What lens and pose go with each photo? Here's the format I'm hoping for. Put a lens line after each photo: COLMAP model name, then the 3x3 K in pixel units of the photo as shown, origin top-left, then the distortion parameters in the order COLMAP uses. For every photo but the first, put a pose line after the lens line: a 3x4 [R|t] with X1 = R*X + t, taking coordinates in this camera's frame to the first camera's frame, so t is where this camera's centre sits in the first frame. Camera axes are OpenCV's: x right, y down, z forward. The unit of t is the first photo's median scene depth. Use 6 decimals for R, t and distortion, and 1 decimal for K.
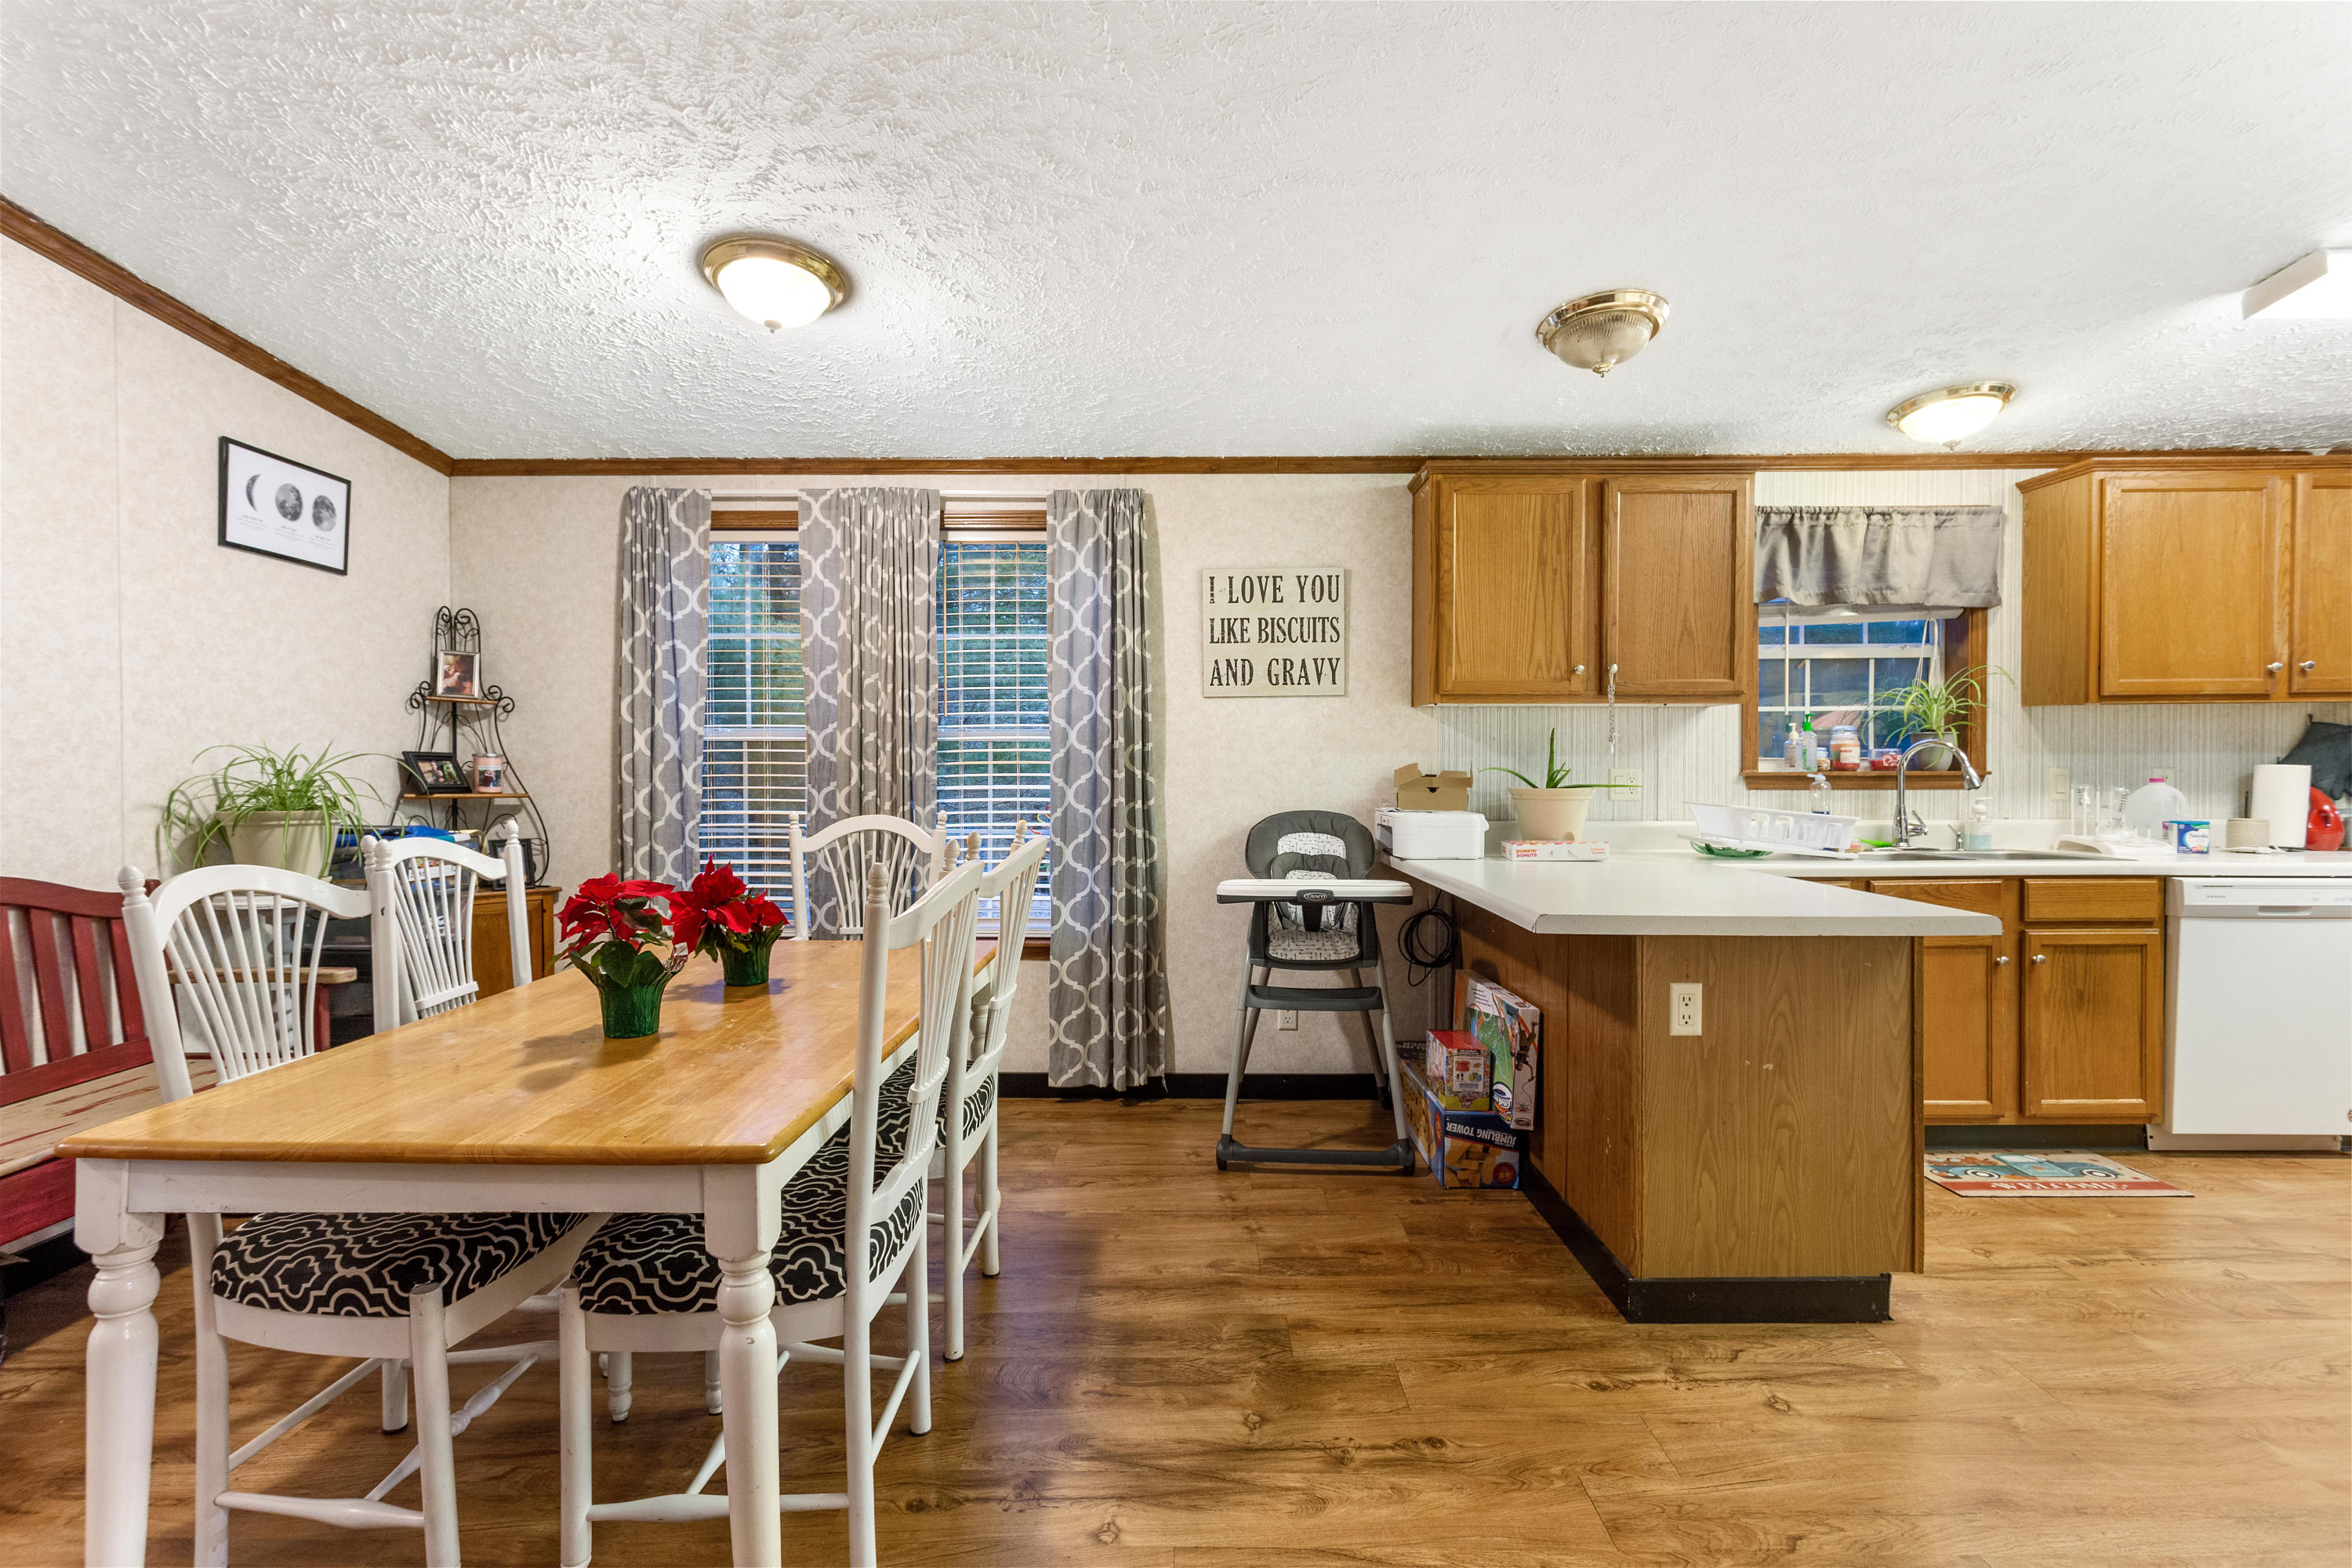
lens RADIAL K [[1119.7, 0, 1175.7], [0, 1119.7, 777.1], [0, 0, 1]] dist [-0.002603, 0.002180]
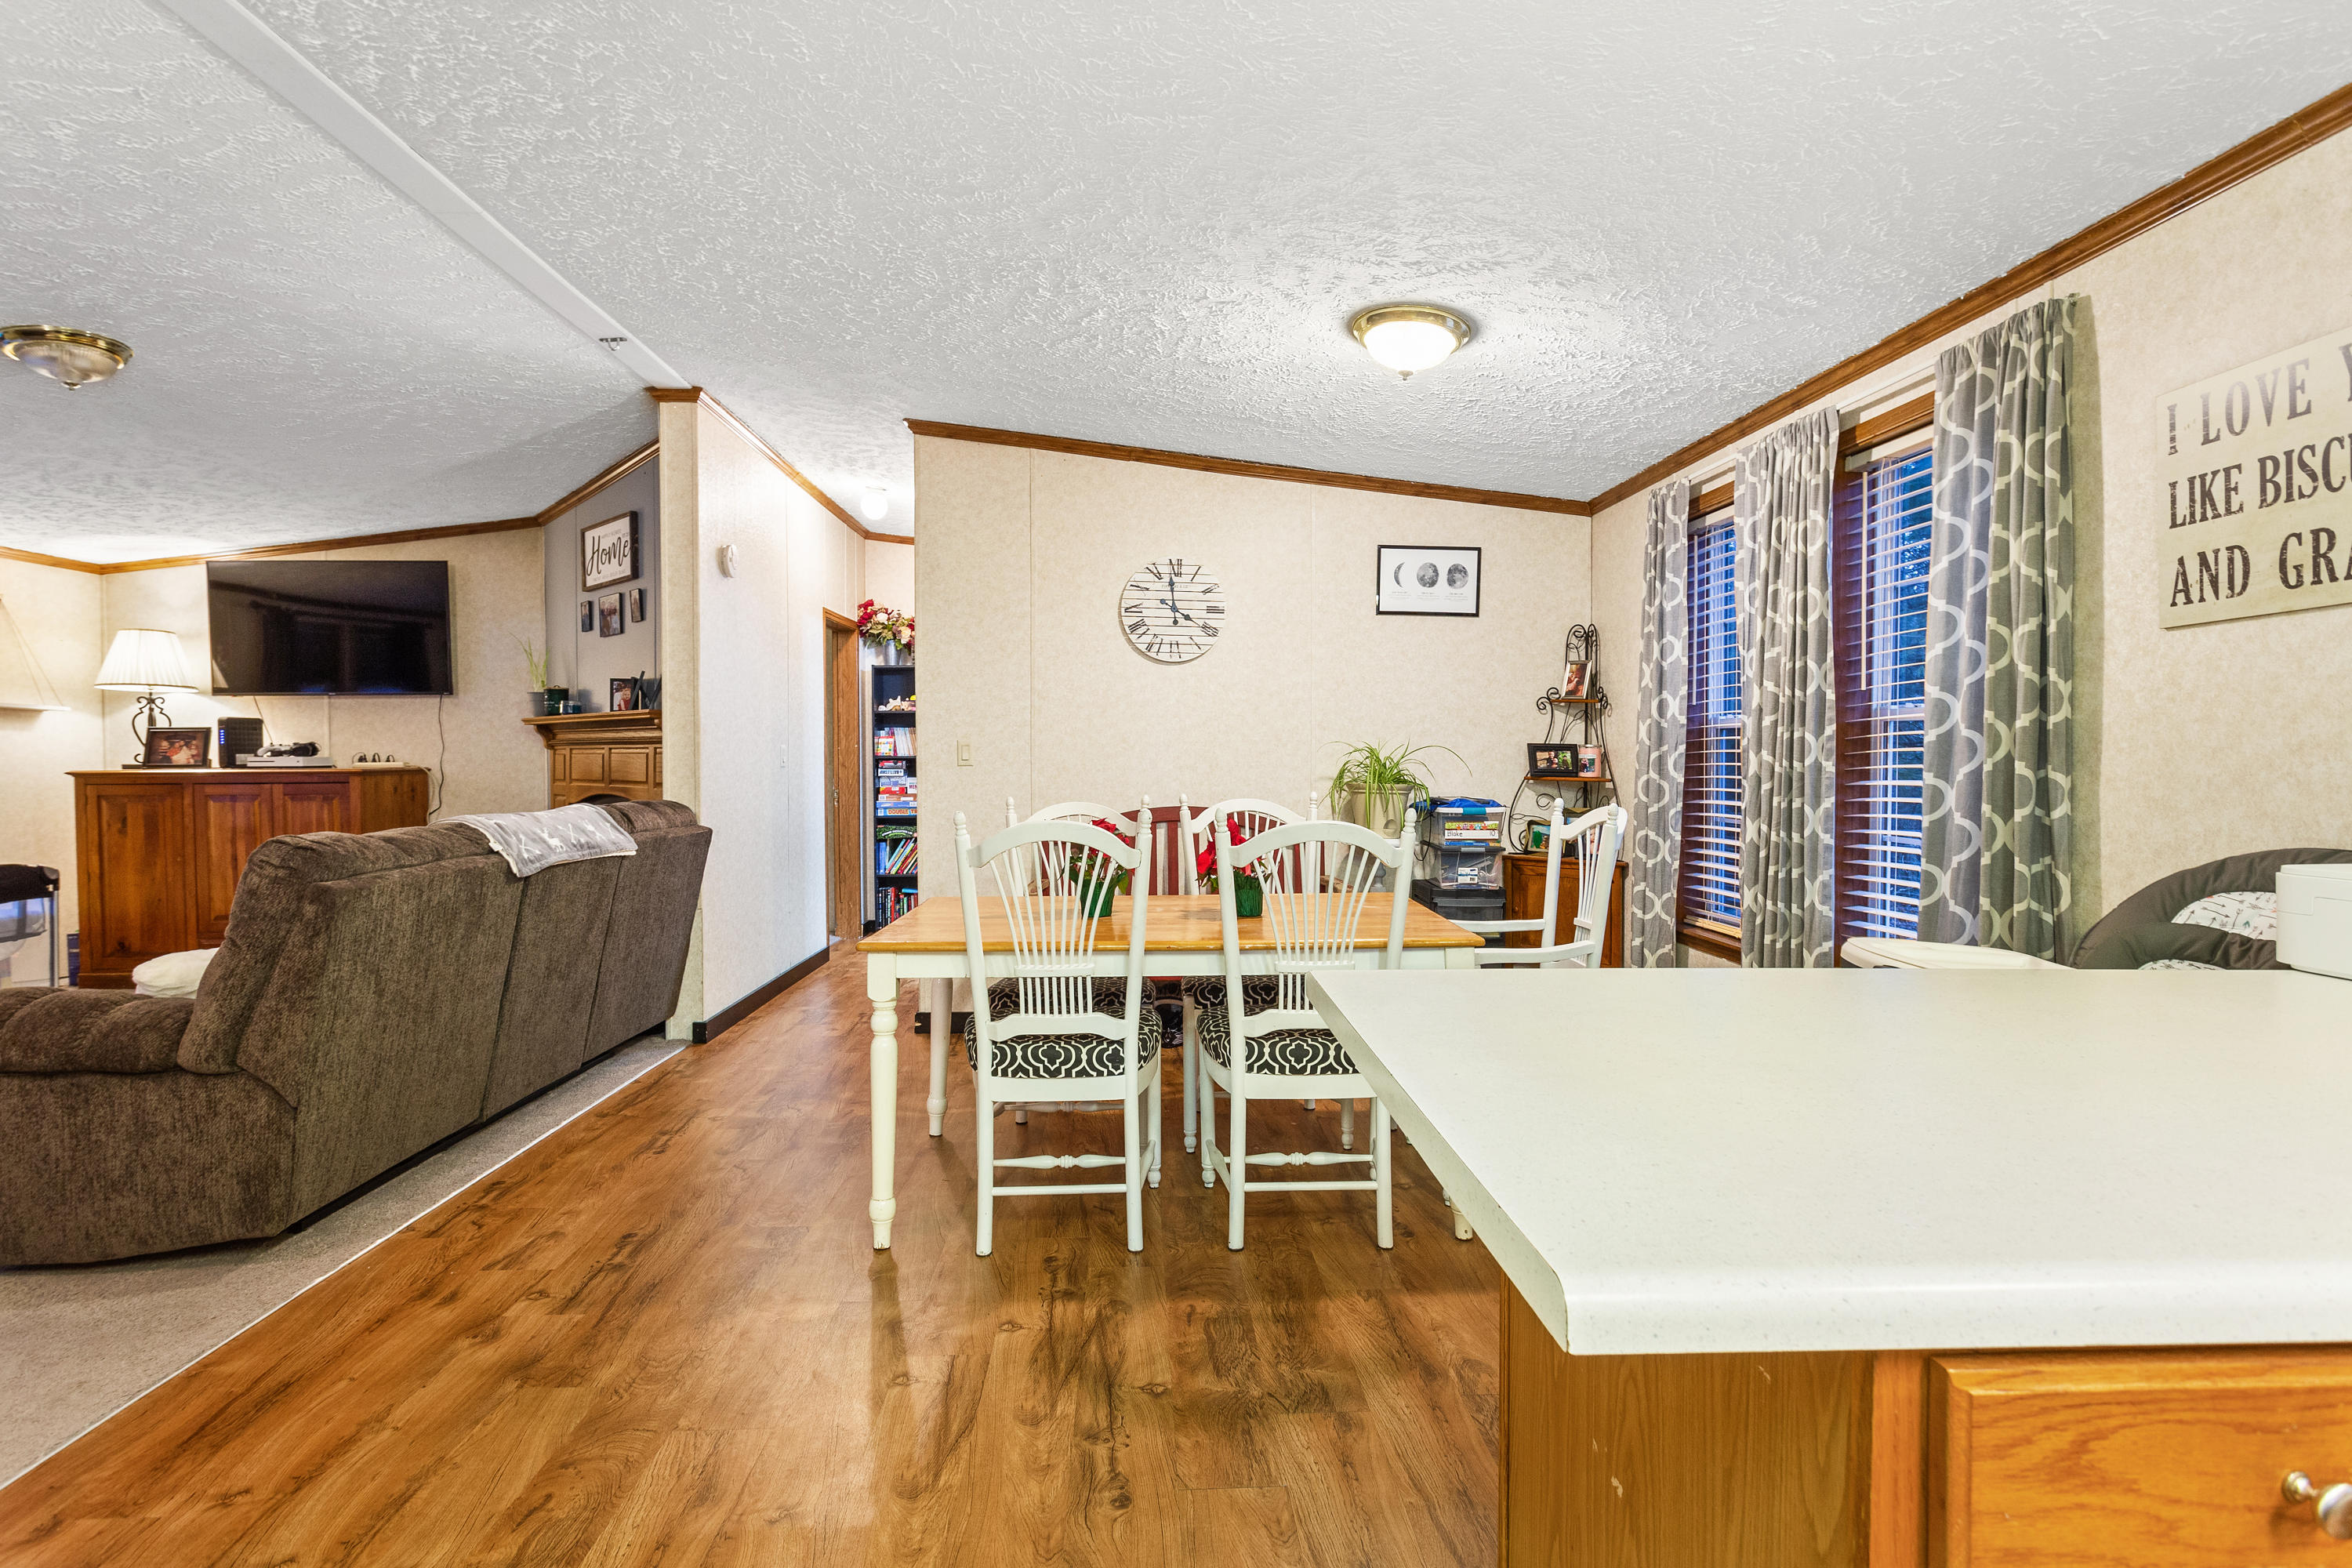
lens RADIAL K [[1119.7, 0, 1170.3], [0, 1119.7, 781.1], [0, 0, 1]] dist [-0.002603, 0.002180]
pose [[0.048817, 0.022978, -0.998543, 0.599509], [-0.011038, 0.999687, 0.022464, -0.003732], [0.998747, 0.009925, 0.049055, 0.528534]]
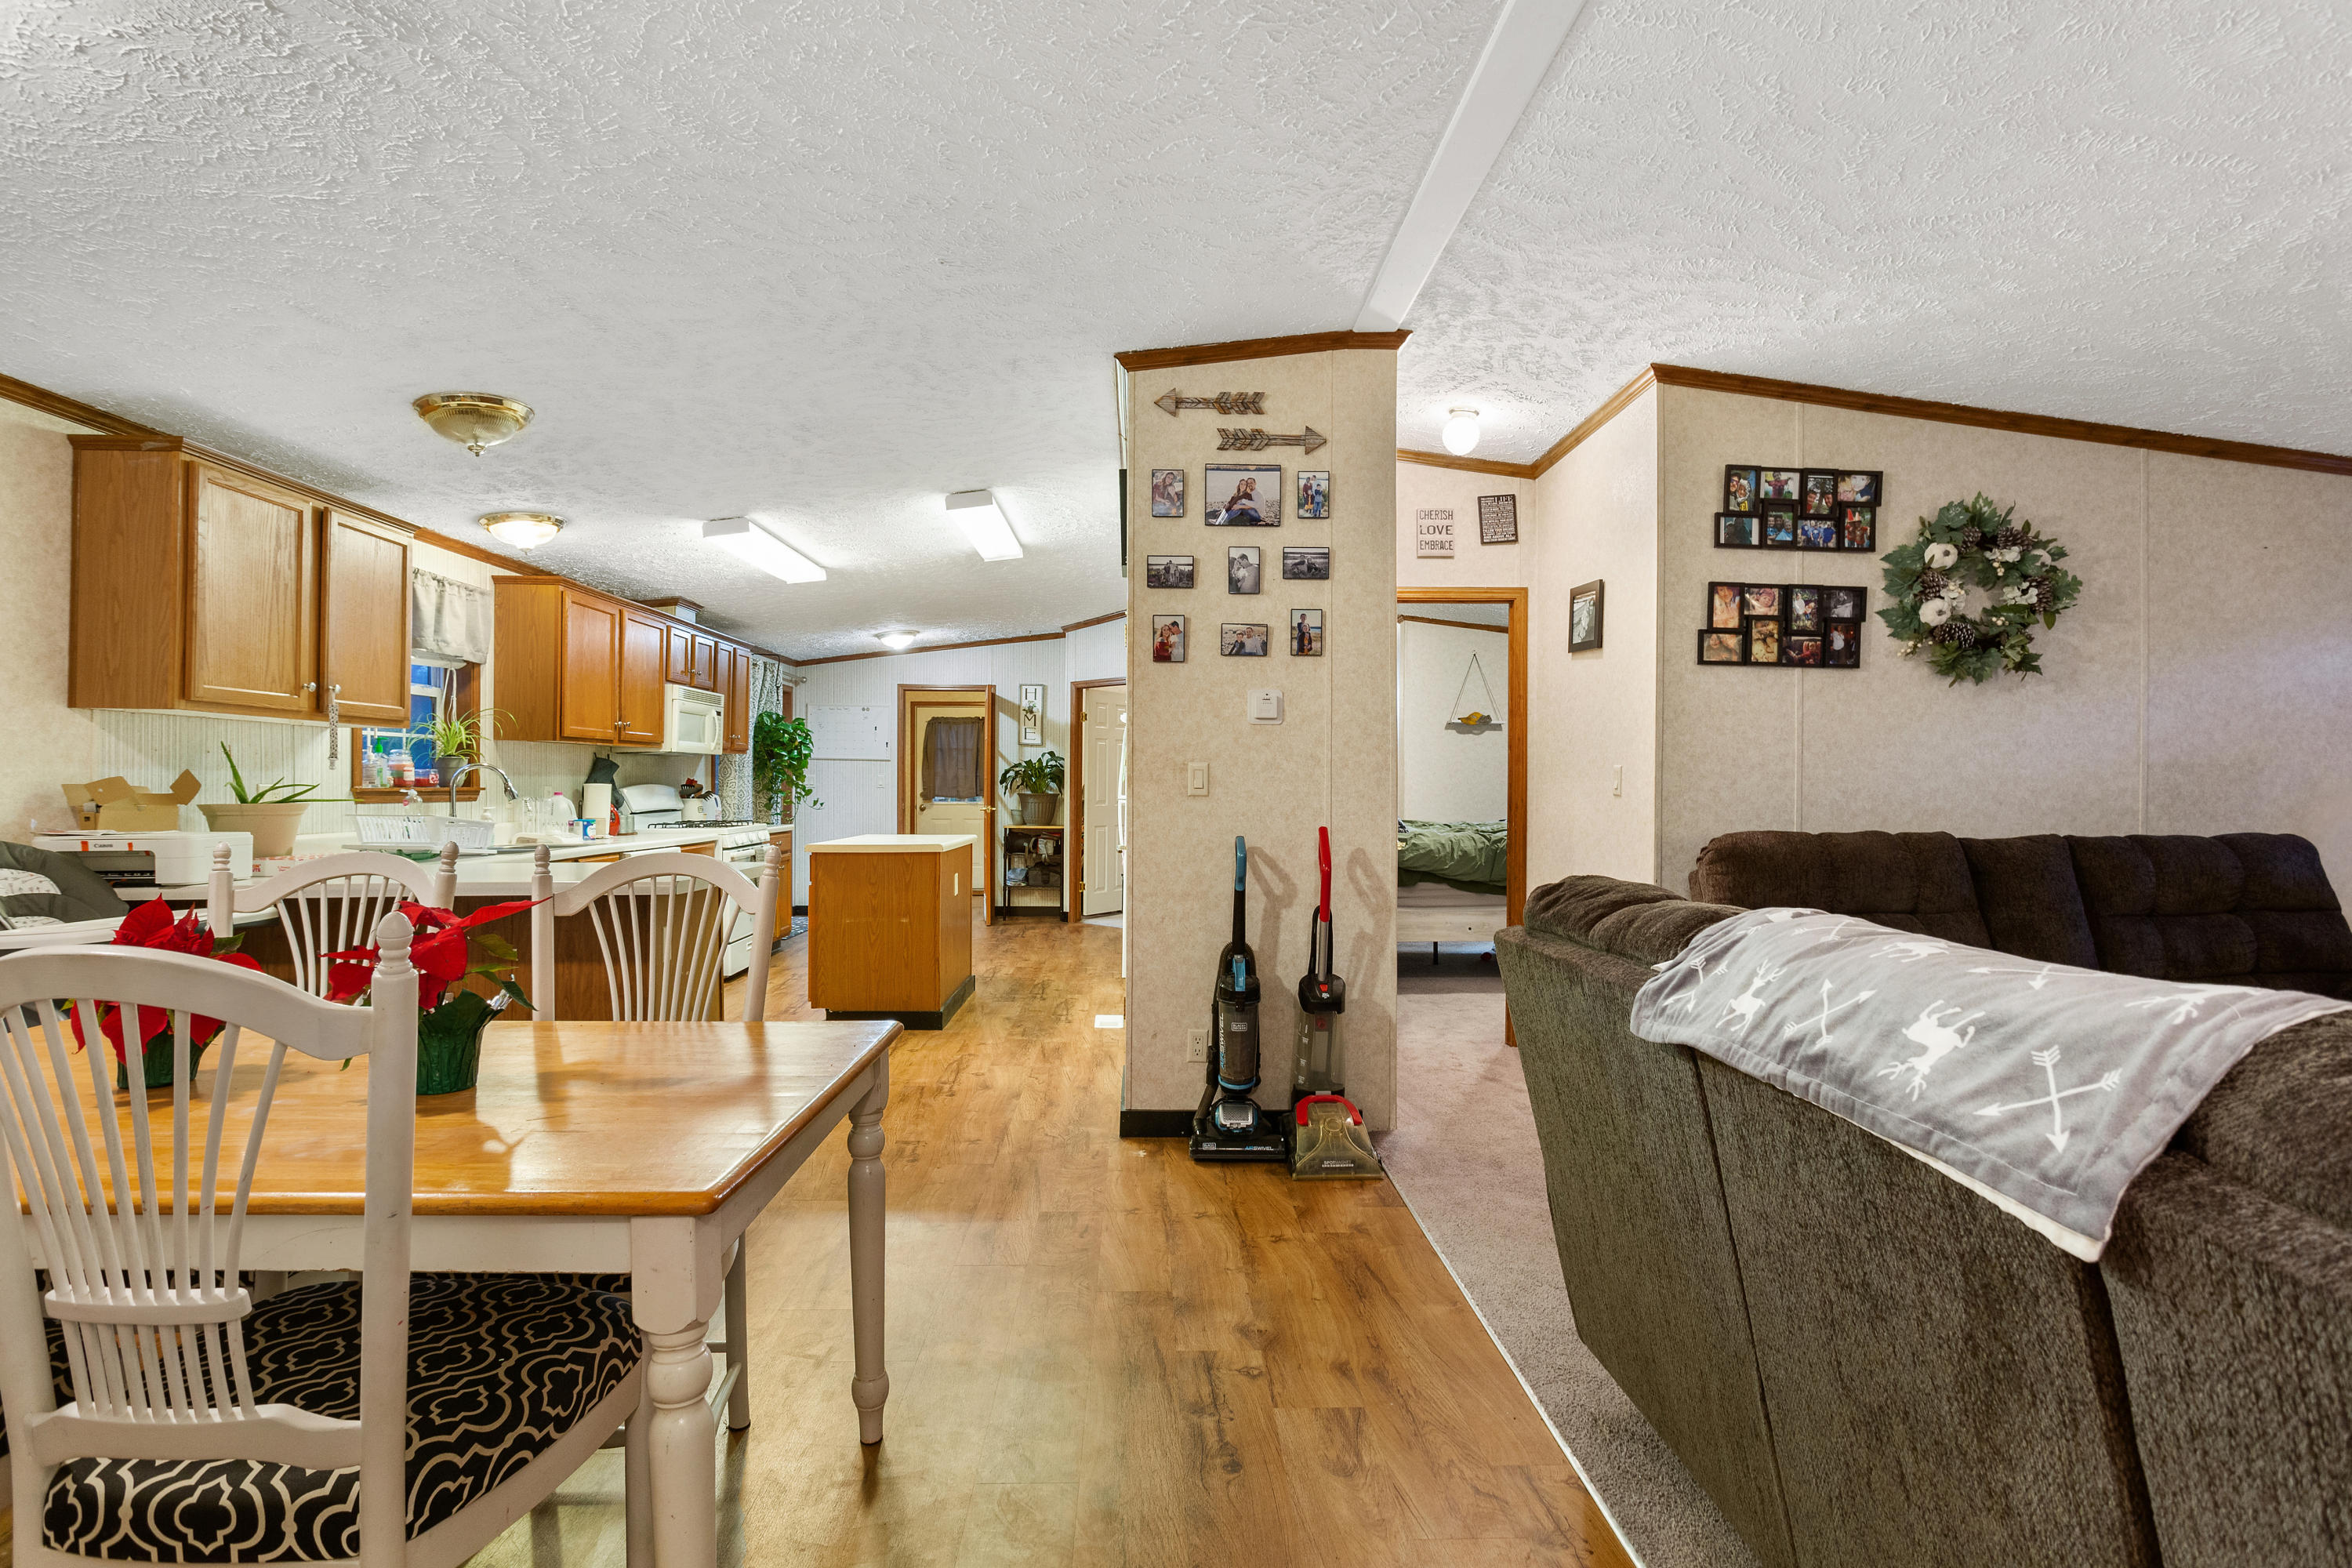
lens RADIAL K [[1119.7, 0, 1167.3], [0, 1119.7, 785.1], [0, 0, 1]] dist [-0.002603, 0.002180]
pose [[-0.041291, 0.004311, 0.999138, -0.693326], [0.009955, 0.999943, -0.003903, 0.005644], [-0.999098, 0.009785, -0.041332, 0.253159]]
